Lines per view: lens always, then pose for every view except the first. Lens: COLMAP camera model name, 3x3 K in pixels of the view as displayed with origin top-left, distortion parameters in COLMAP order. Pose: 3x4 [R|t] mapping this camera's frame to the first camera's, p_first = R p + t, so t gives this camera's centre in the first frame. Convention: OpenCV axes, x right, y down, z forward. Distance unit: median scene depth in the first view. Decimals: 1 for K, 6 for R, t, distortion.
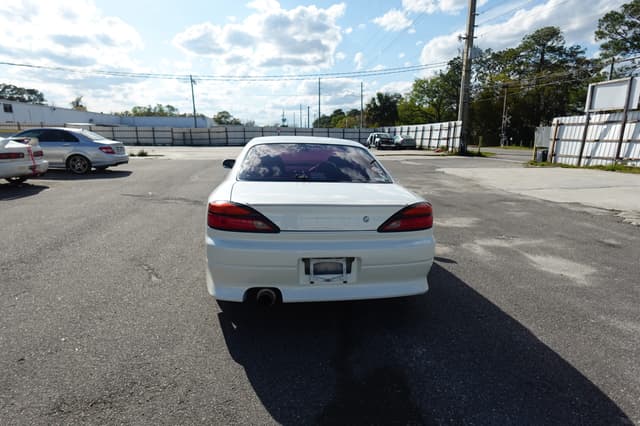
lens RADIAL K [[360.5, 0, 321.3], [0, 360.5, 211.1], [0, 0, 1]] dist [-0.003946, 0.003881]
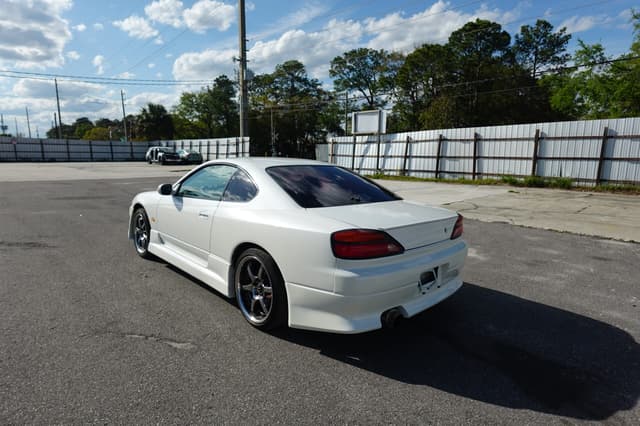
lens RADIAL K [[360.5, 0, 321.2], [0, 360.5, 211.2], [0, 0, 1]] dist [-0.003946, 0.003881]
pose [[0.813013, -0.087397, 0.575649, -0.070198], [0.108876, 0.994051, -0.002849, -0.006270], [-0.571976, 0.064991, 0.817692, 0.021408]]
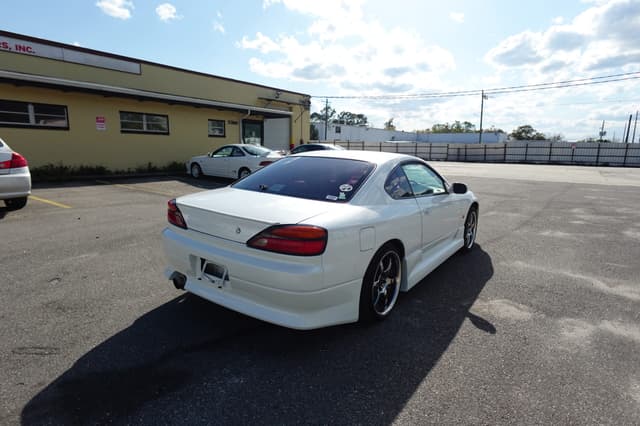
lens RADIAL K [[360.5, 0, 321.3], [0, 360.5, 213.9], [0, 0, 1]] dist [-0.003946, 0.003881]
pose [[0.720824, 0.126964, -0.681391, 0.077185], [-0.150743, 0.988265, 0.024677, -0.006653], [0.676527, 0.084927, 0.731504, 0.033760]]
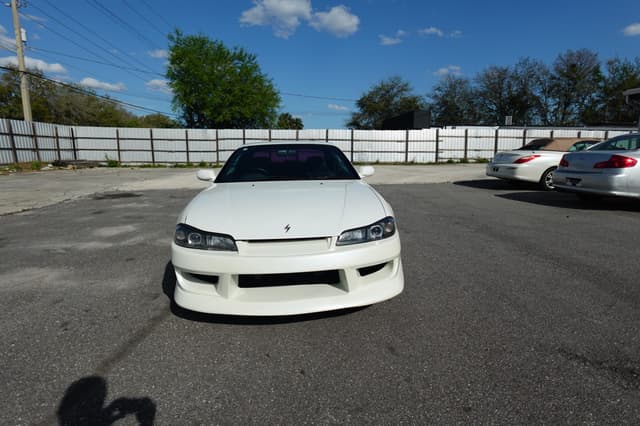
lens RADIAL K [[360.5, 0, 319.9], [0, 360.5, 212.7], [0, 0, 1]] dist [-0.003946, 0.003881]
pose [[-0.997949, -0.022389, 0.059977, -0.031411], [0.000547, 0.933836, 0.357701, -0.056296], [-0.064018, 0.357000, -0.931908, 0.297952]]
